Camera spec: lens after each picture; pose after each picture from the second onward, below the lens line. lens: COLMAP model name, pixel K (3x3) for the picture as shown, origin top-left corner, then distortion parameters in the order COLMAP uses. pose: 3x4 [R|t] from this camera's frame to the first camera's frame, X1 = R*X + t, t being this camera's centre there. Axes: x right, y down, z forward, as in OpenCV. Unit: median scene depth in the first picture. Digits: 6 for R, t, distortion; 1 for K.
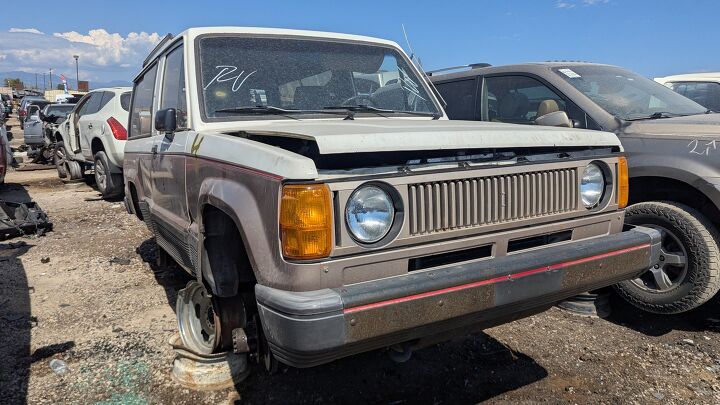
lens RADIAL K [[517.6, 0, 363.1], [0, 517.6, 200.6], [0, 0, 1]] dist [0.059440, -0.050060]
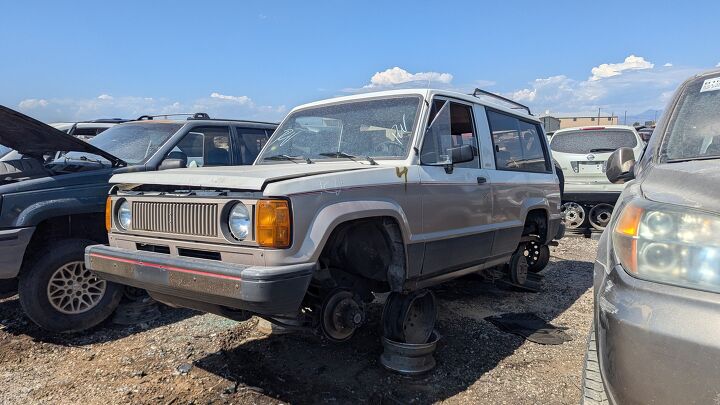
lens RADIAL K [[517.6, 0, 359.8], [0, 517.6, 199.5], [0, 0, 1]] dist [0.059440, -0.050060]
pose [[0.384422, 0.066366, -0.920769, 1.264100], [-0.125704, 0.991886, 0.019010, -0.104559], [0.914559, 0.108436, 0.389645, 0.603665]]
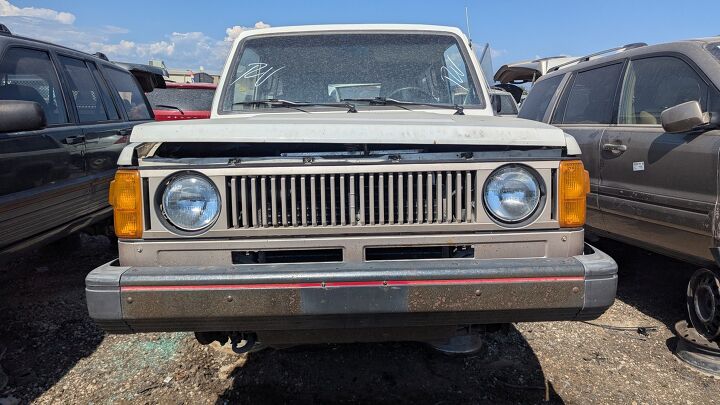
lens RADIAL K [[517.6, 0, 366.8], [0, 517.6, 196.0], [0, 0, 1]] dist [0.059440, -0.050060]
pose [[0.877015, 0.076184, -0.474384, 0.478093], [-0.074223, 0.996979, 0.022891, -0.021802], [0.474695, 0.015135, 0.880020, 0.146716]]
